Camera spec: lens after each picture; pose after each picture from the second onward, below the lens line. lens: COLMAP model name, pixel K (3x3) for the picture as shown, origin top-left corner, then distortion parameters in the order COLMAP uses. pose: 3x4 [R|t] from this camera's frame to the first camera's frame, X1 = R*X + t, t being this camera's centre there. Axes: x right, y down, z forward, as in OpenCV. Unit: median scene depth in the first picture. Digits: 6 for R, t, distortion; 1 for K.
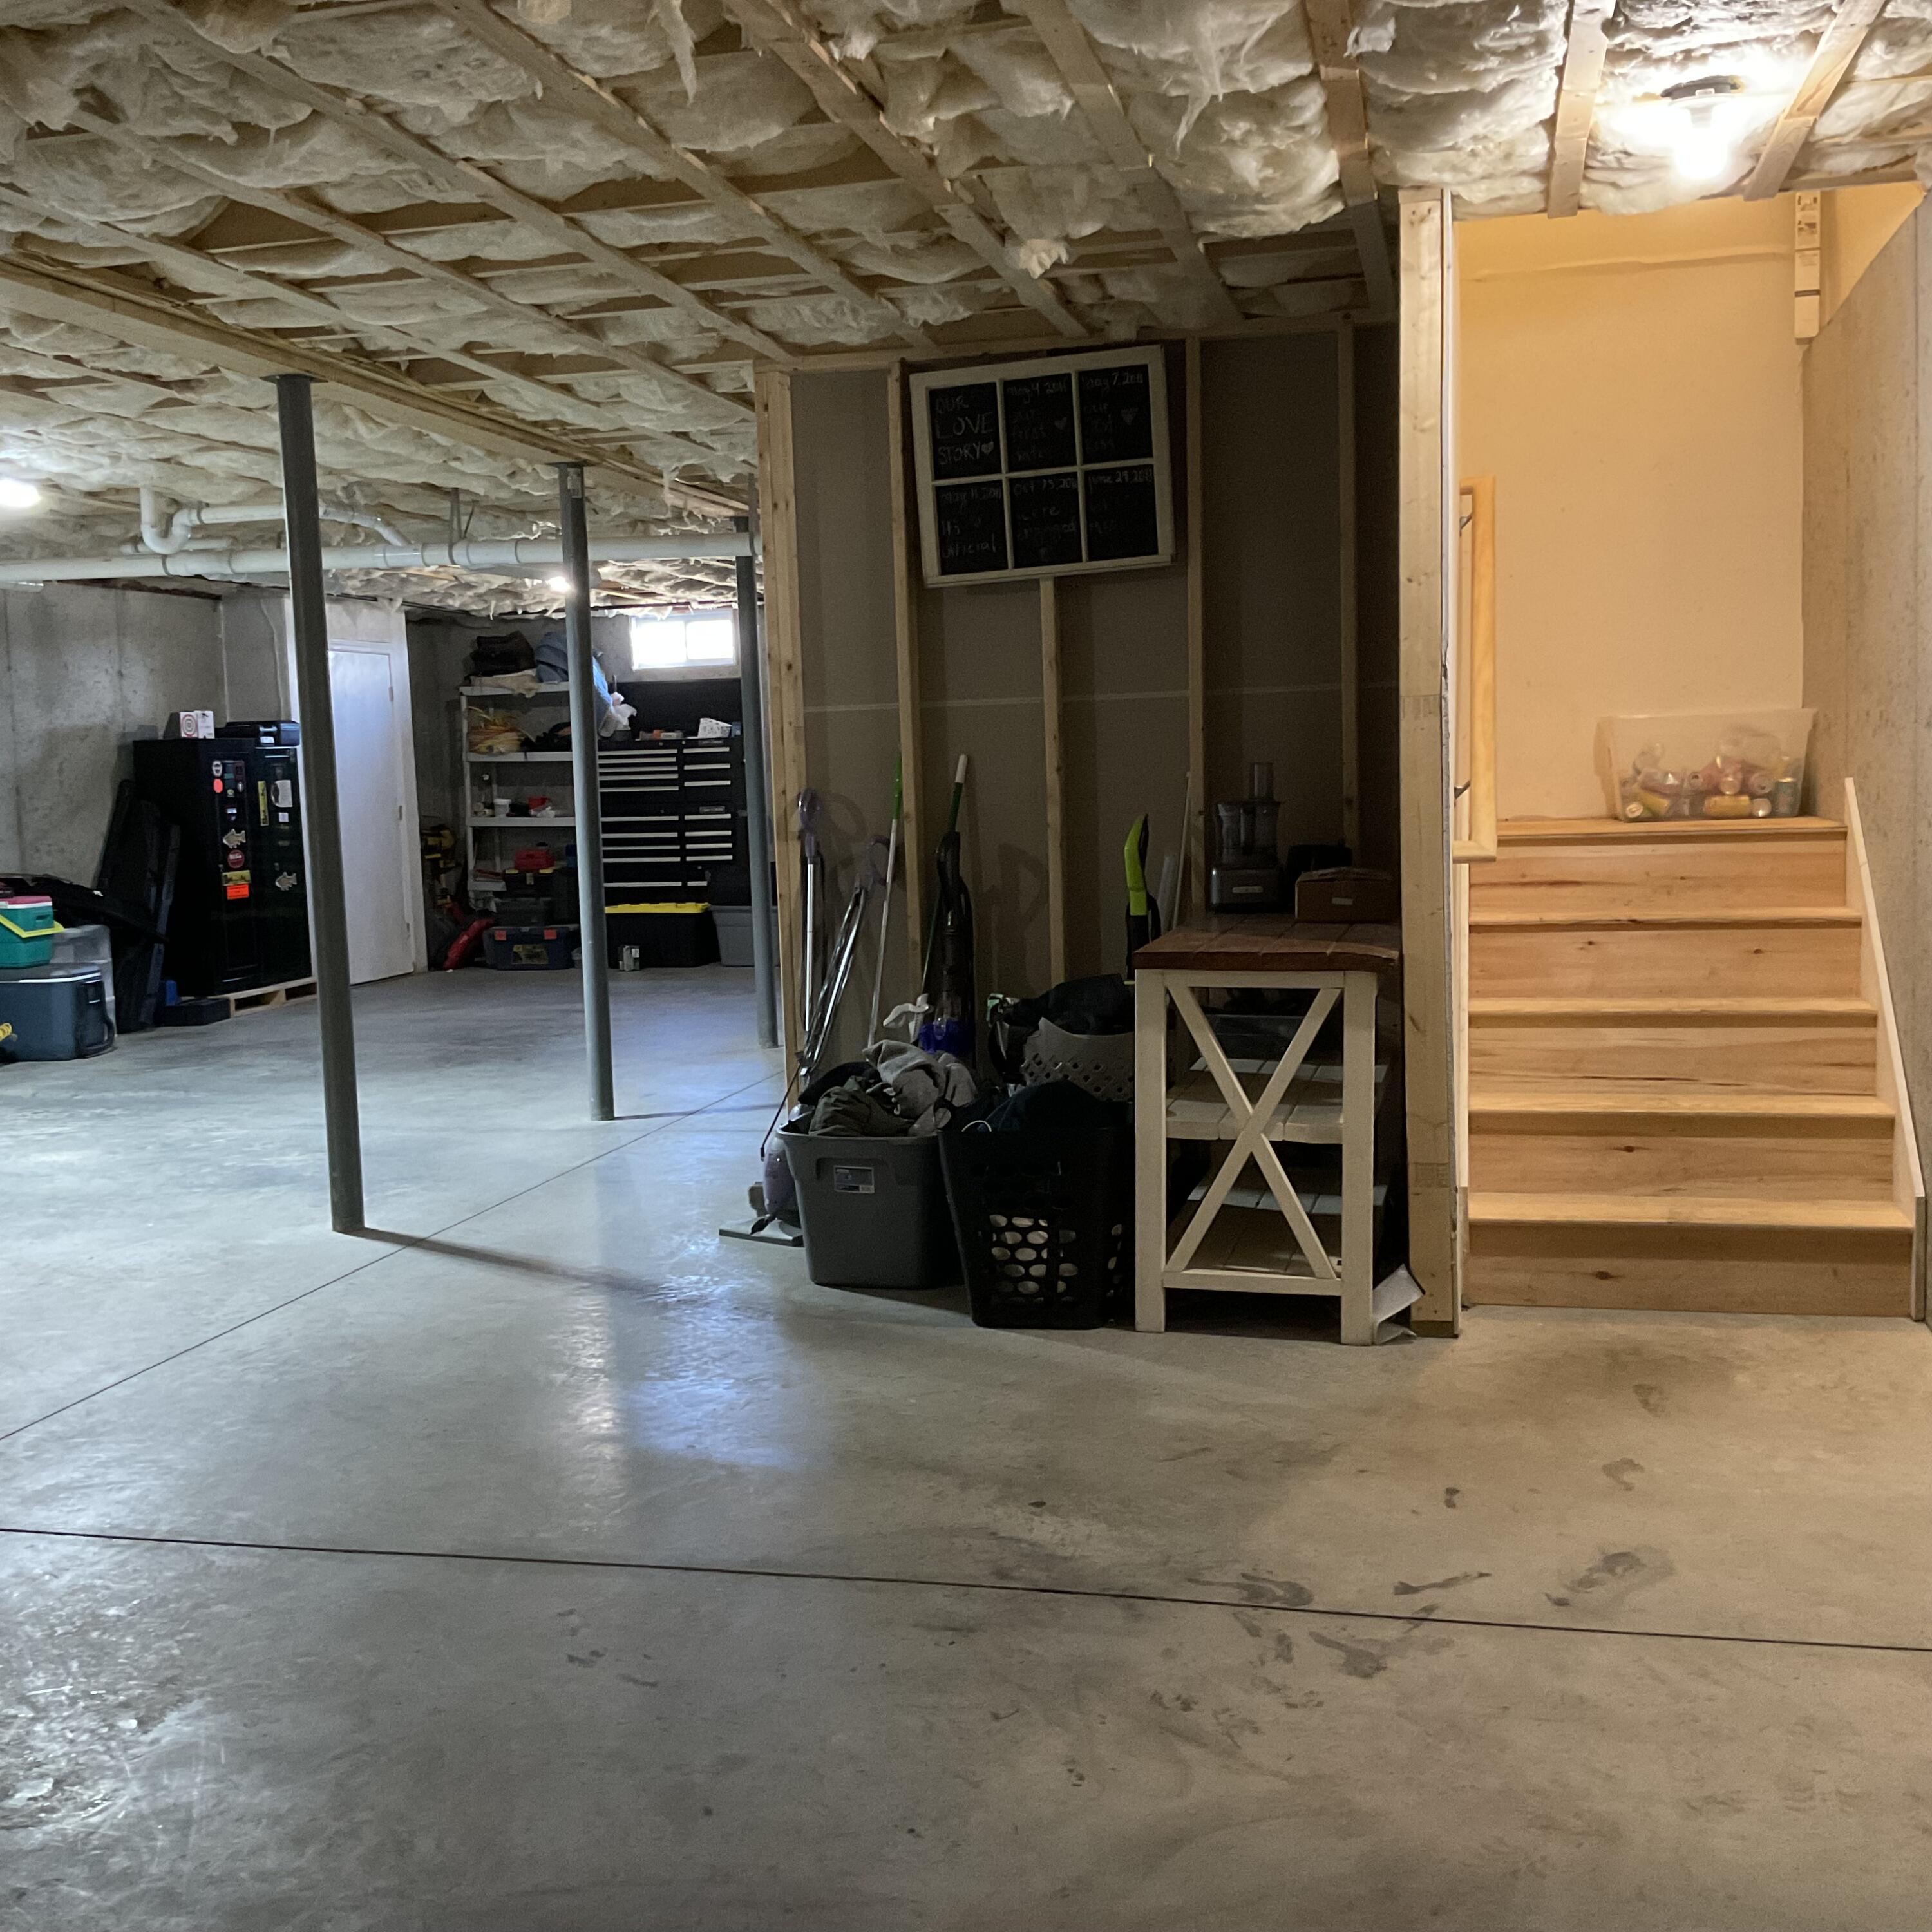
lens RADIAL K [[2104.1, 0, 950.1], [0, 2104.1, 980.5], [0, 0, 1]] dist [0.041035, 0.000000]
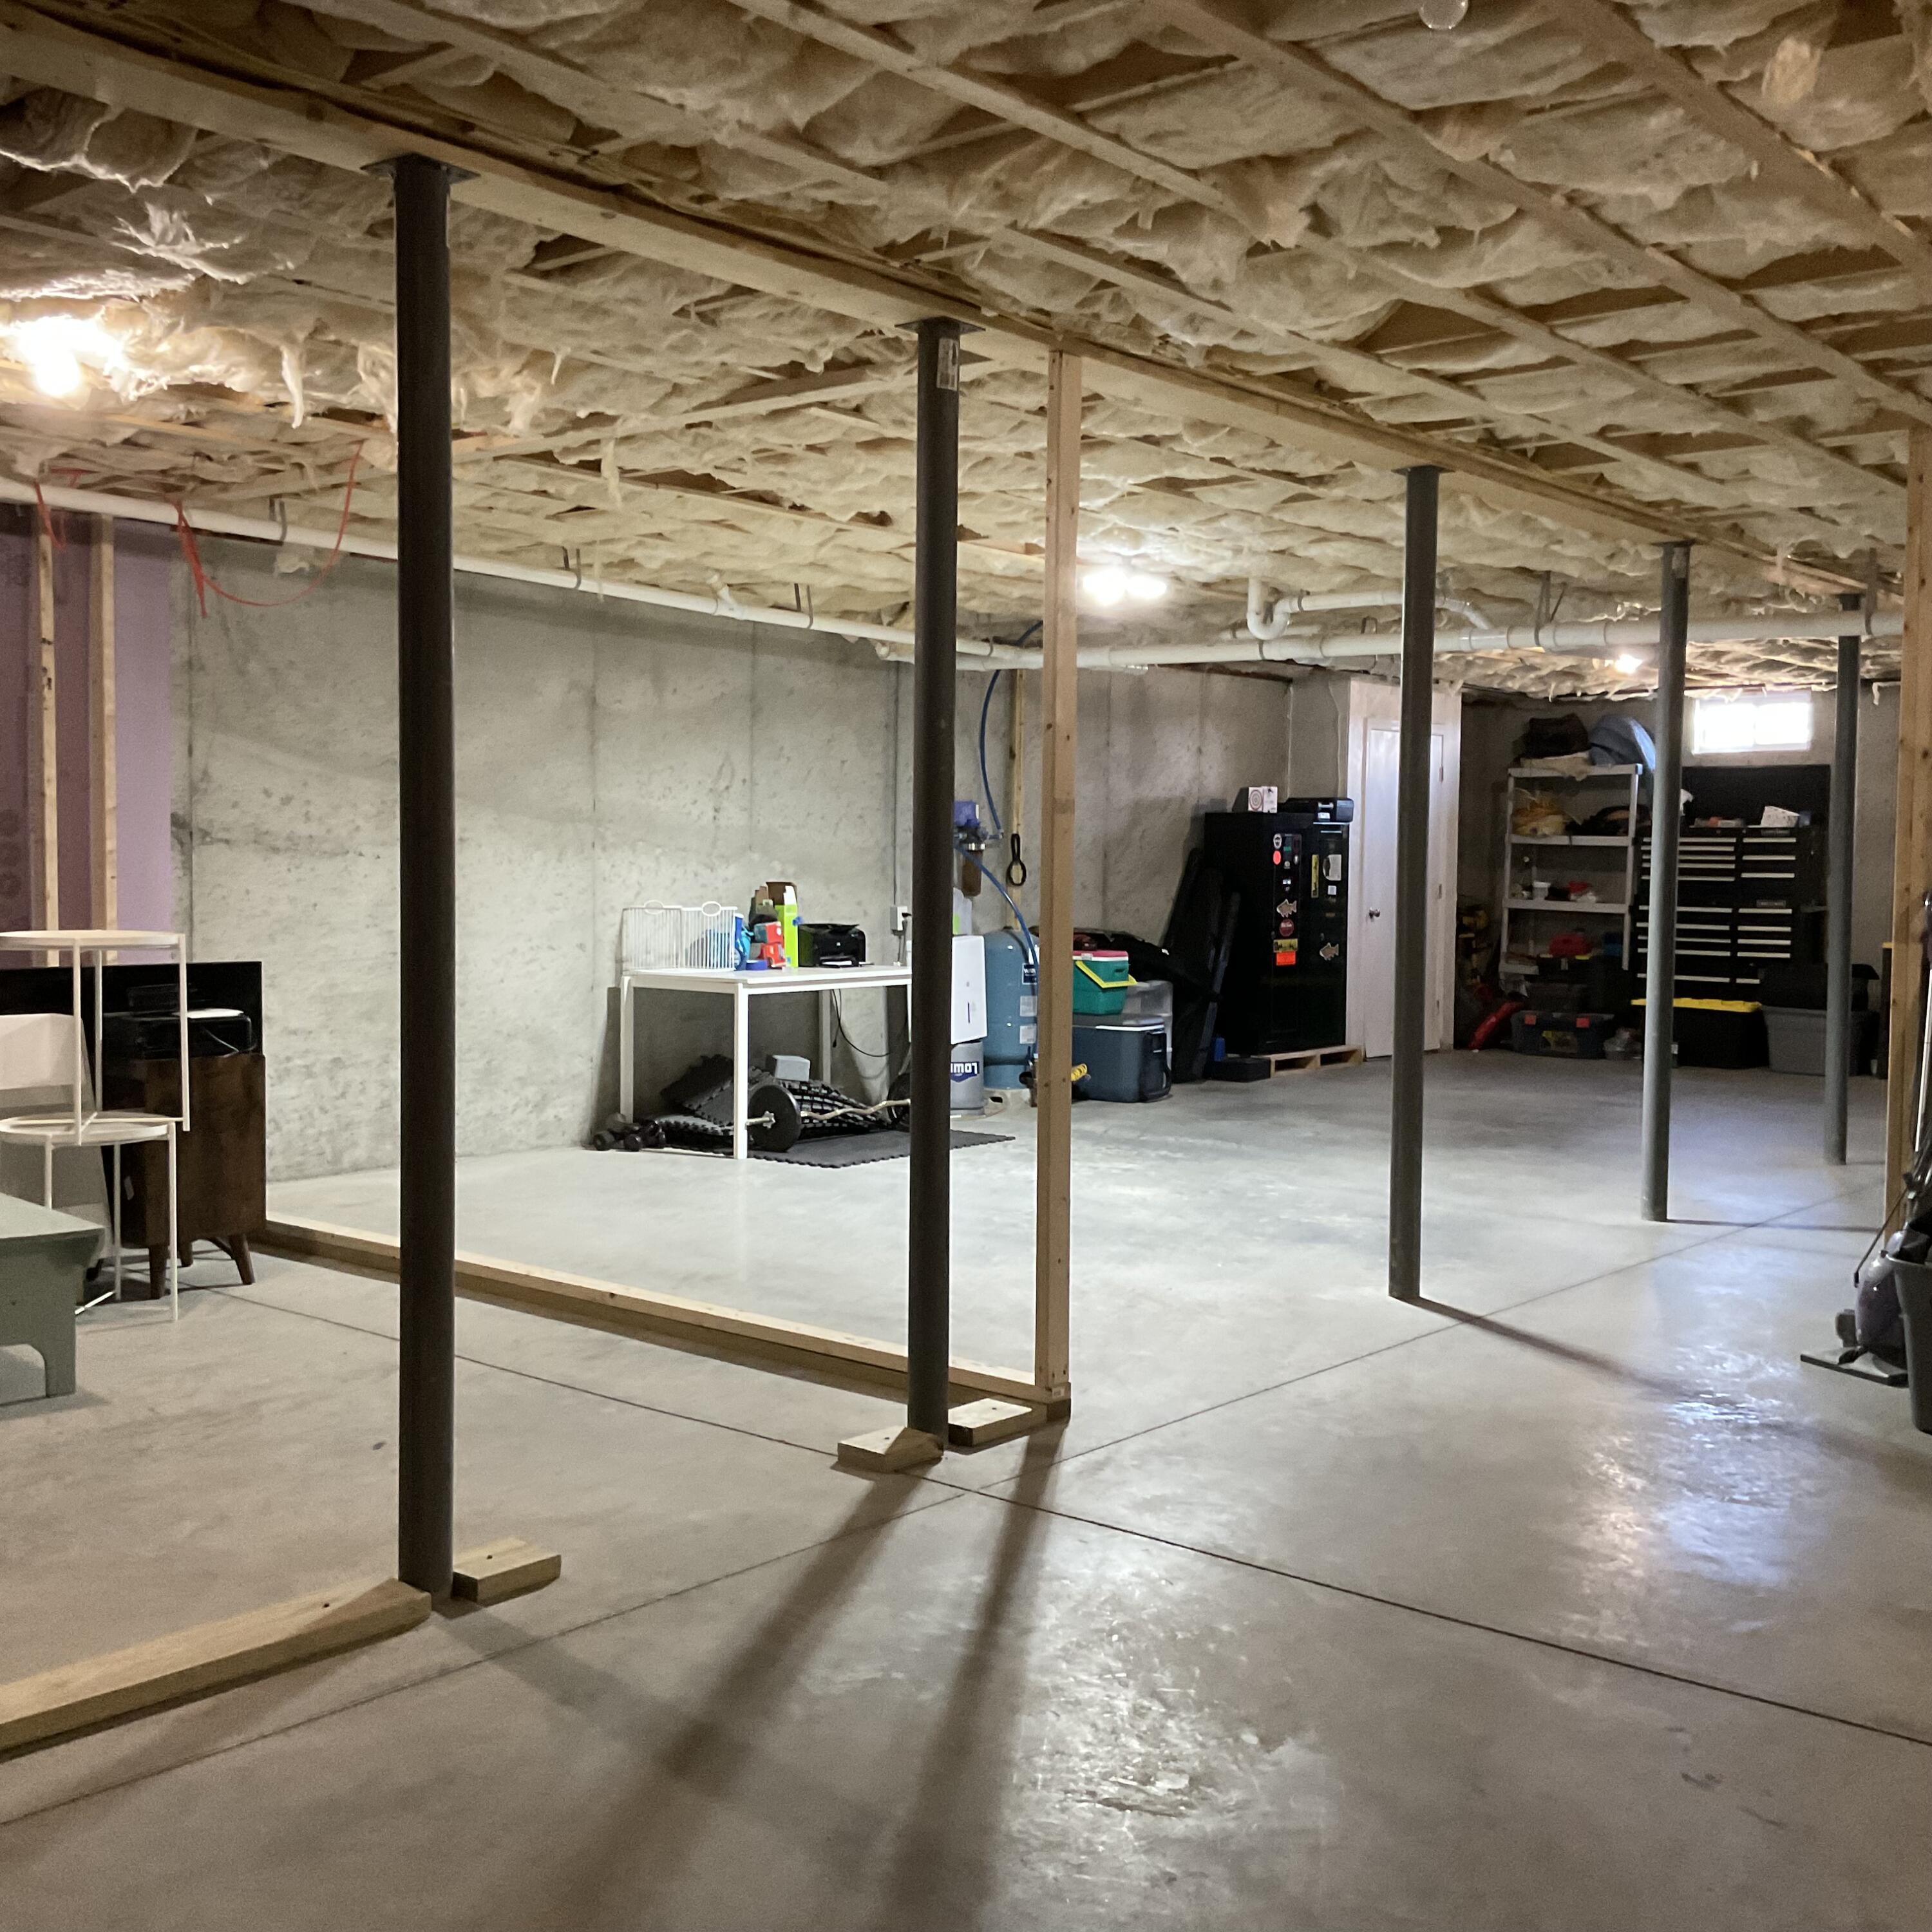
lens RADIAL K [[2104.1, 0, 955.2], [0, 2104.1, 971.5], [0, 0, 1]] dist [0.041035, 0.000000]
pose [[0.893257, 0.068685, -0.444269, -0.022147], [-0.087448, 0.995929, -0.021852, 0.001840], [0.440959, 0.058370, 0.895627, -0.007572]]
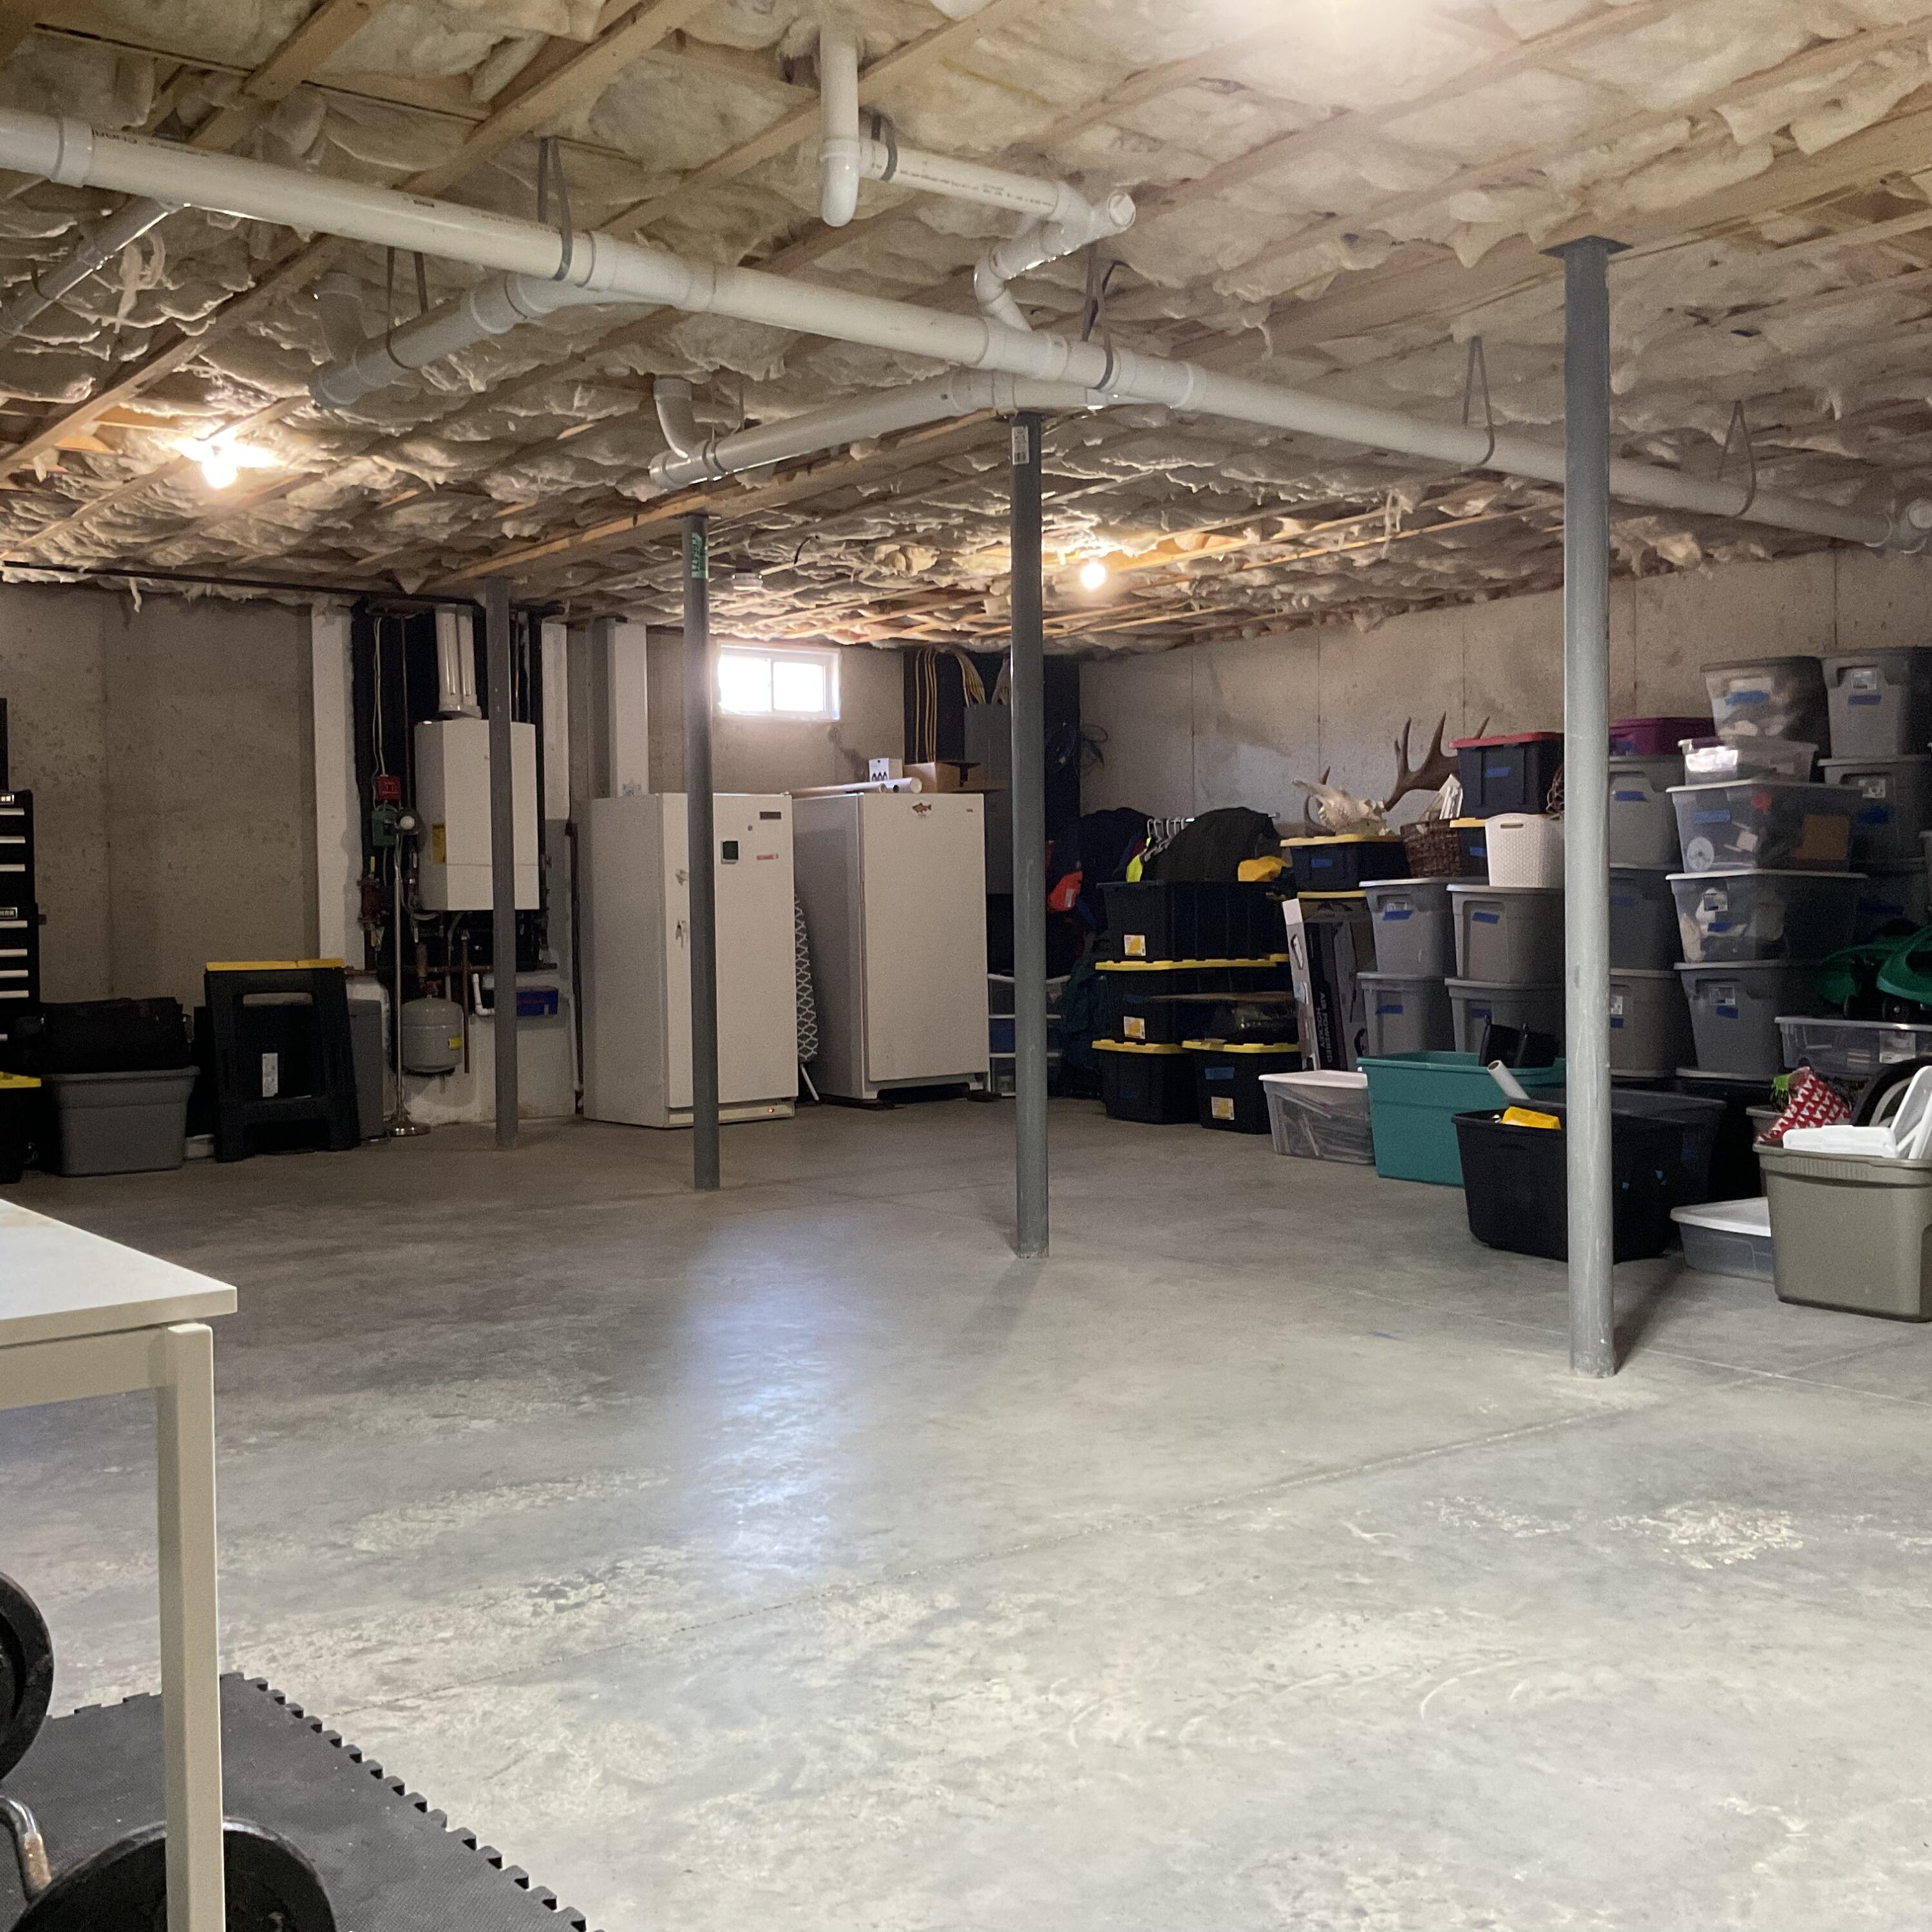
lens RADIAL K [[2104.1, 0, 967.8], [0, 2104.1, 965.8], [0, 0, 1]] dist [0.041035, 0.000000]
pose [[0.626583, 0.002126, 0.779352, -0.552205], [0.070286, 0.995767, -0.059225, -0.016903], [-0.776179, 0.091886, 0.623781, 0.575976]]
